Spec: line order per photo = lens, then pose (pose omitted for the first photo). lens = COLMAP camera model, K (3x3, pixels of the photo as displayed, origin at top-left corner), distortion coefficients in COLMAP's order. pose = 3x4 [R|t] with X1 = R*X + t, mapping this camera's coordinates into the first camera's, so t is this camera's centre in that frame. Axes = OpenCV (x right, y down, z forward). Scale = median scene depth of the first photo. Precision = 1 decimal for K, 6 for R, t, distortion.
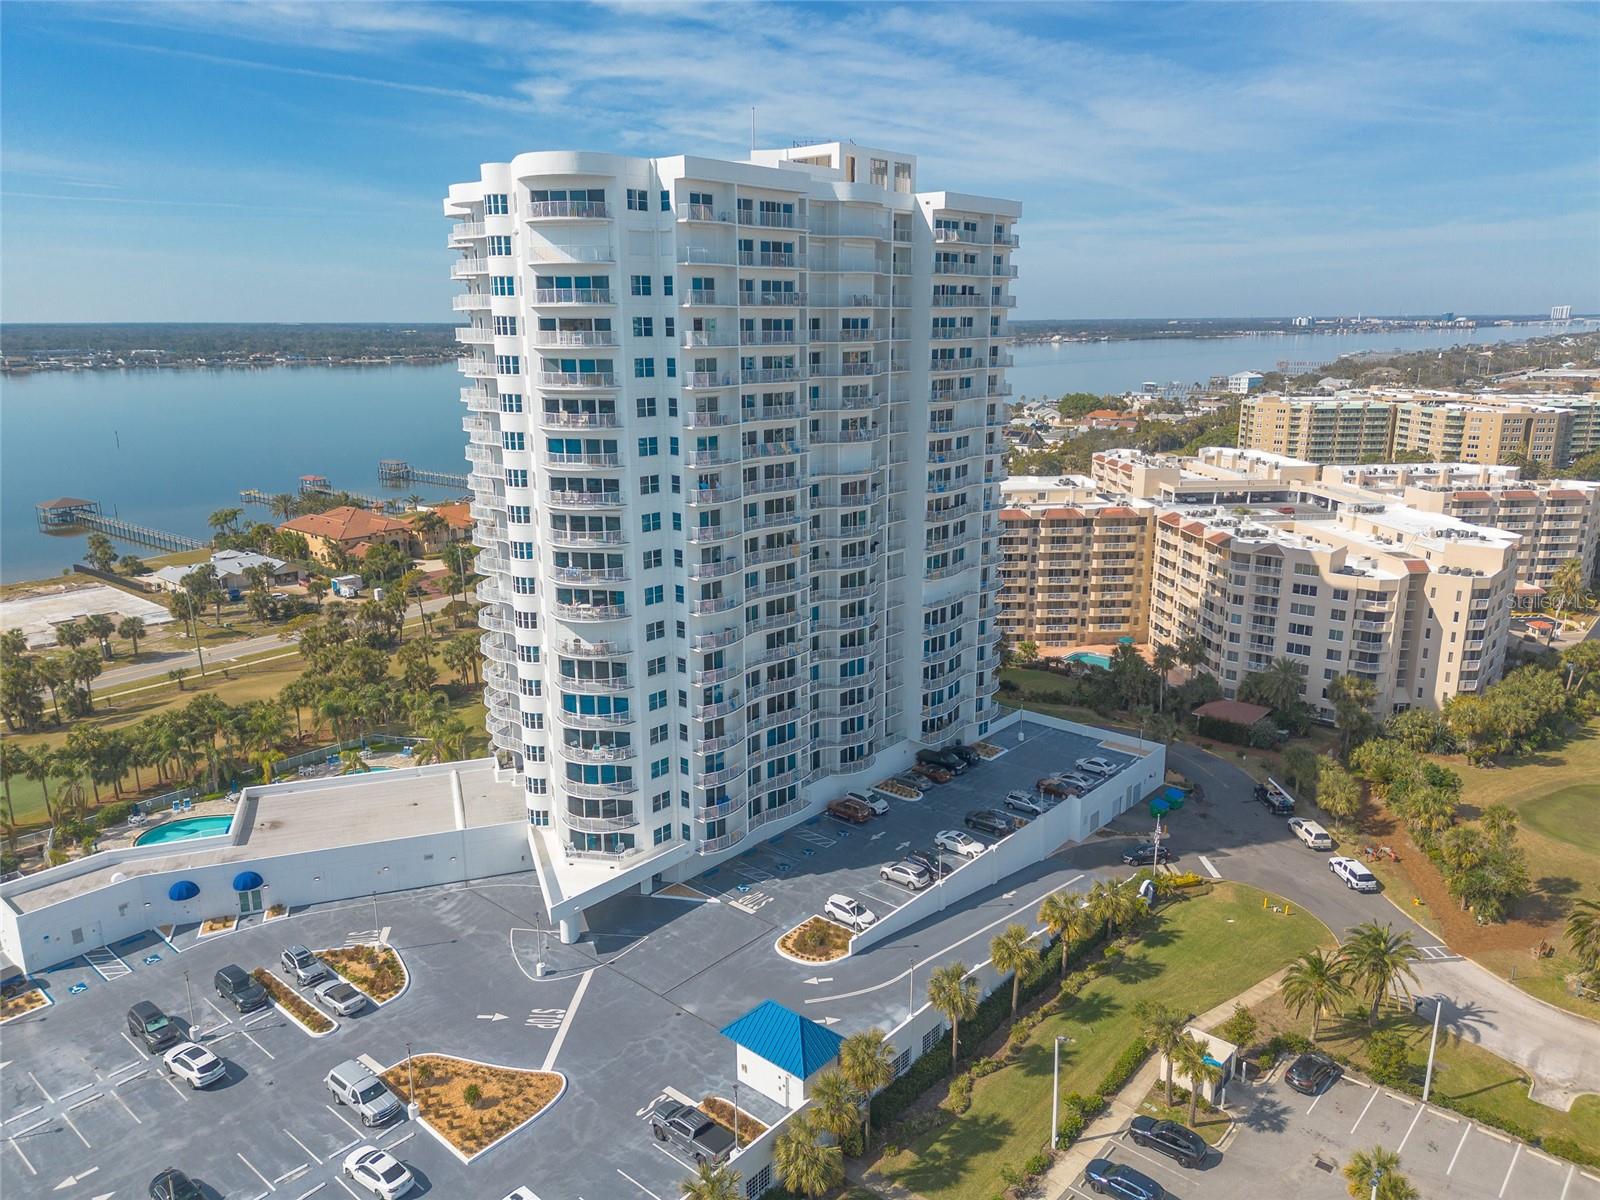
lens RADIAL K [[1125.0, 0, 800.0], [0, 1125.0, 609.7], [0, 0, 1]] dist [0.084149, -0.085185]
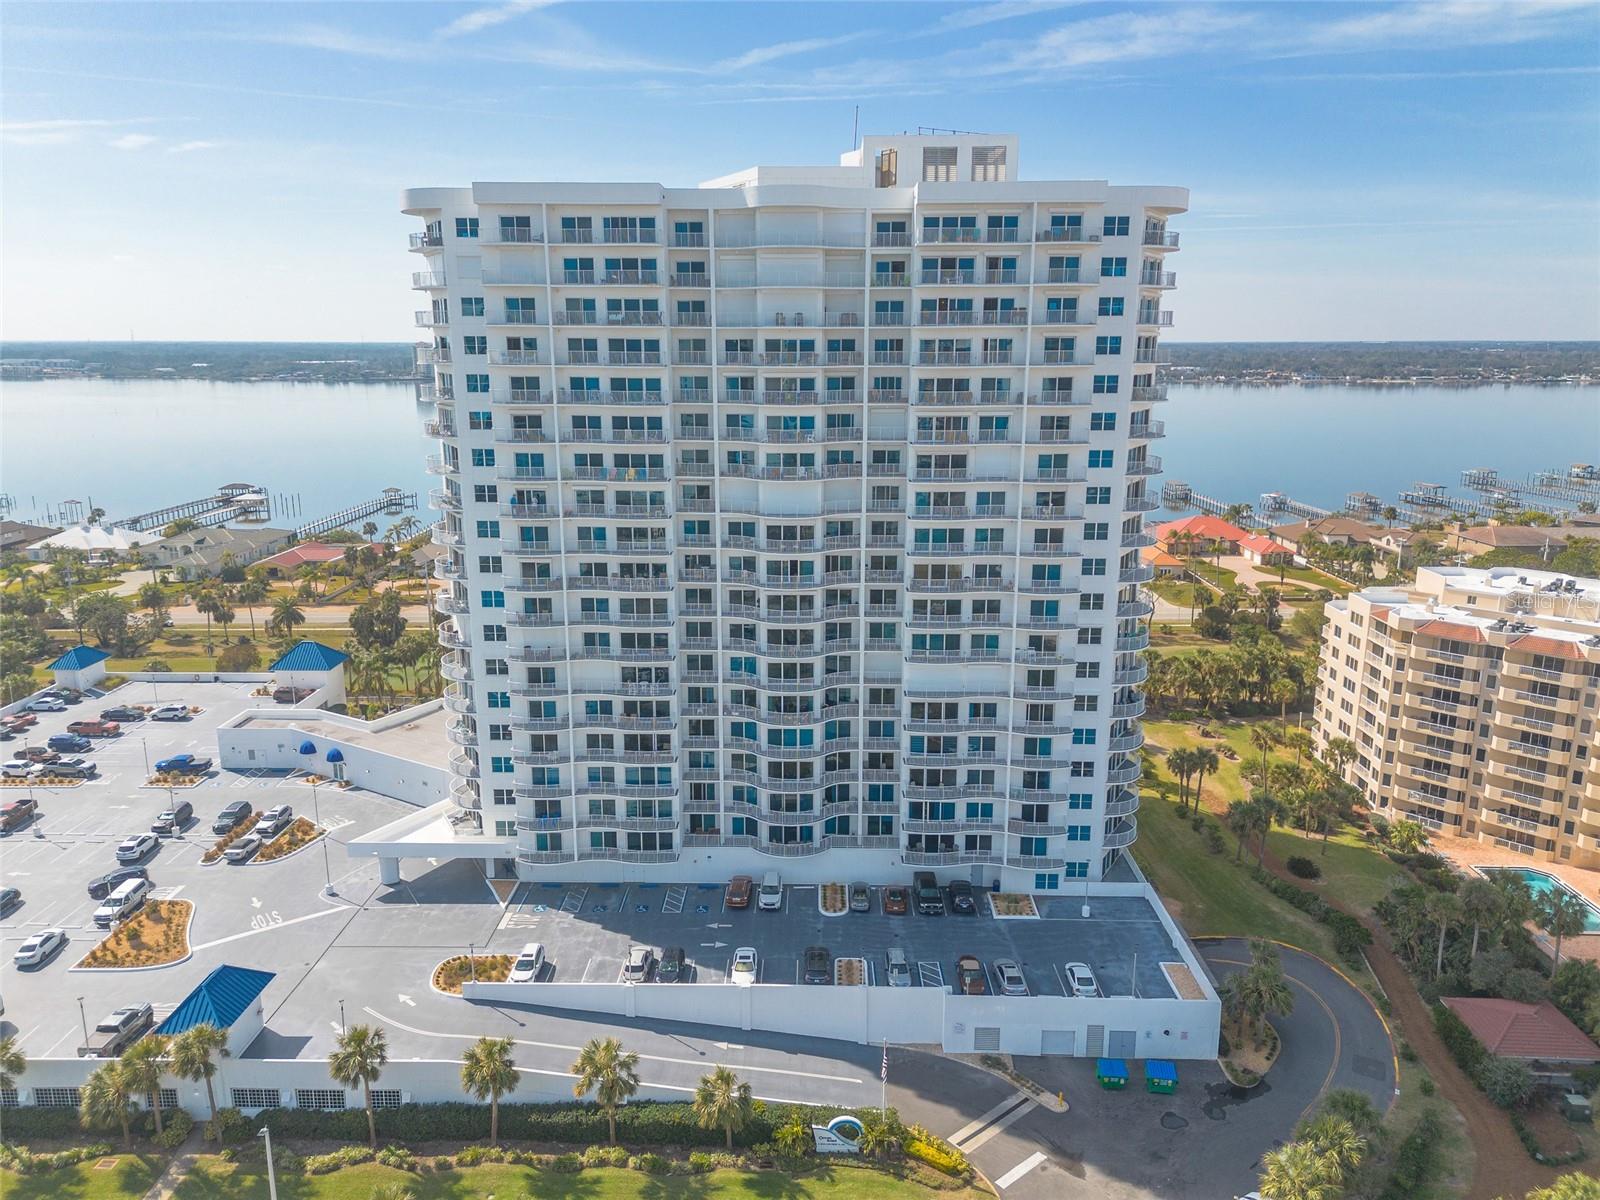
lens RADIAL K [[1125.0, 0, 800.0], [0, 1125.0, 609.7], [0, 0, 1]] dist [0.084149, -0.085185]
pose [[0.639741, 0.183969, -0.746248, 0.689350], [-0.195294, 0.977974, 0.073674, -0.111725], [0.743365, 0.098606, 0.661578, 0.419698]]
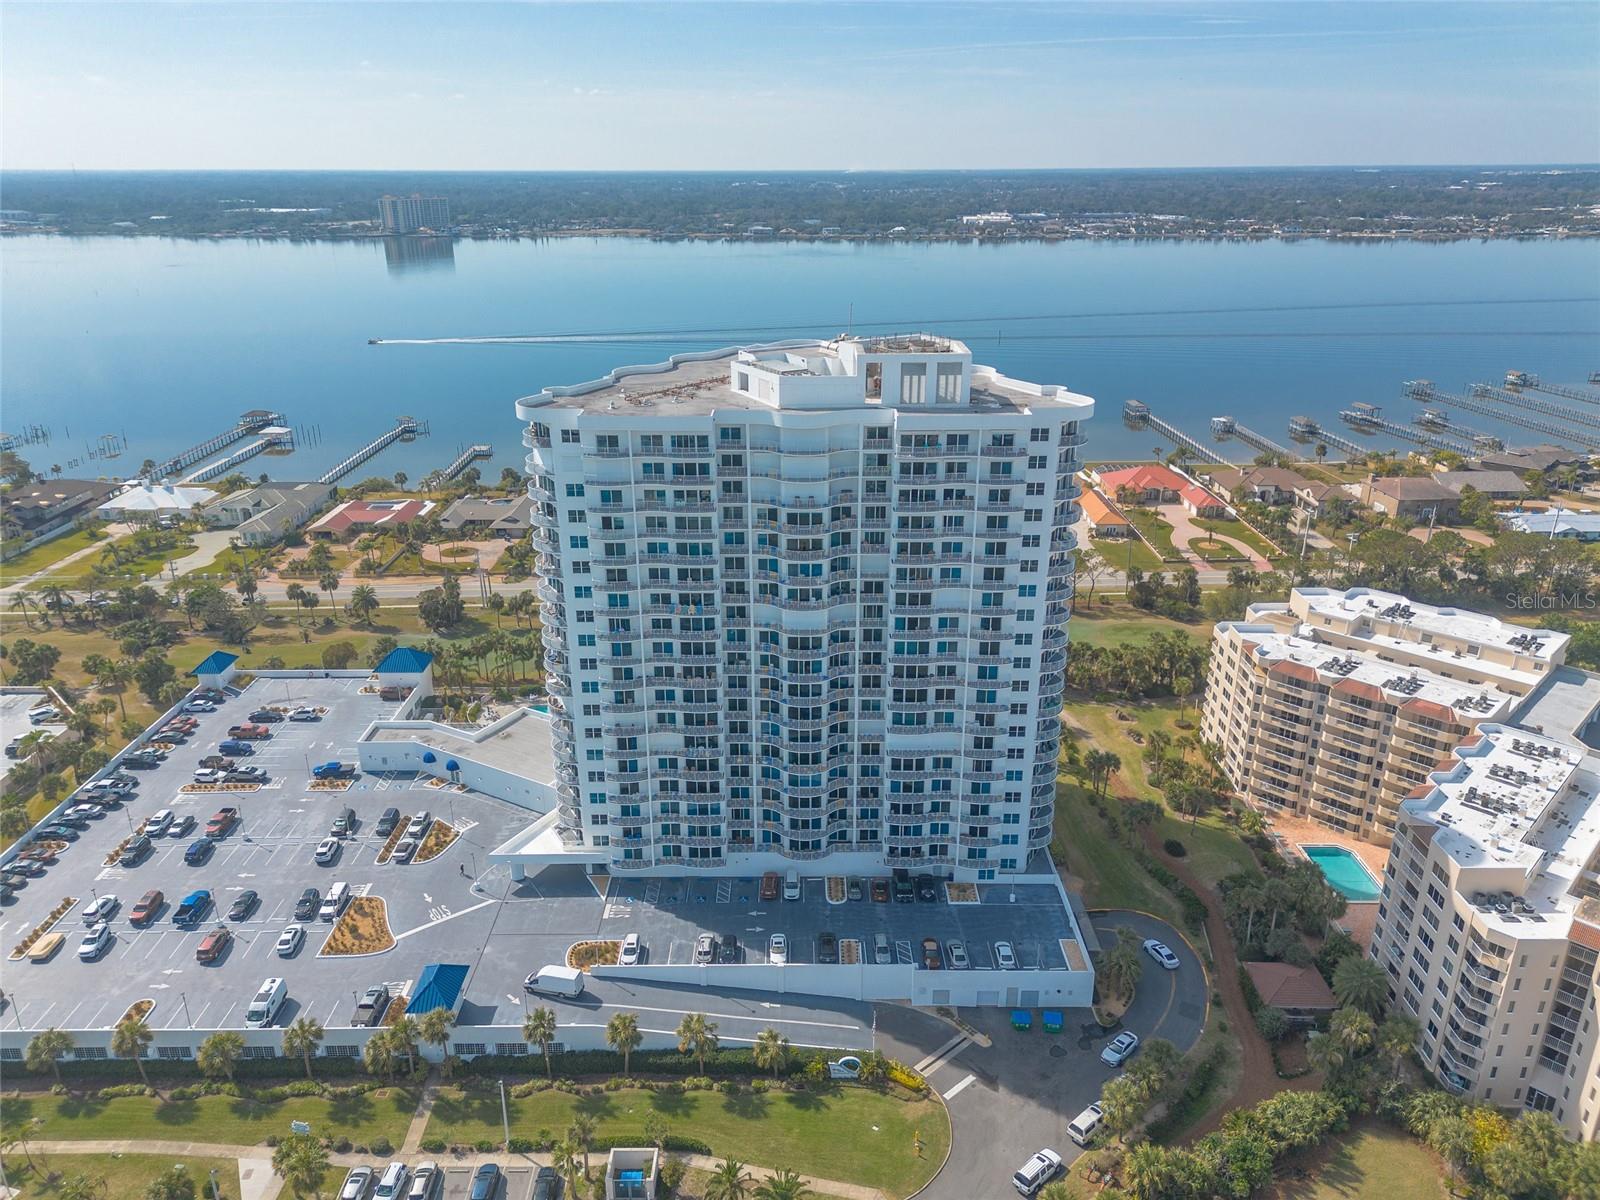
lens RADIAL K [[1125.0, 0, 800.0], [0, 1125.0, 609.7], [0, 0, 1]] dist [0.084149, -0.085185]
pose [[0.655902, 0.279427, -0.701222, 0.852069], [-0.189290, 0.960165, 0.205555, -0.376767], [0.730727, -0.002090, 0.682667, 0.164547]]
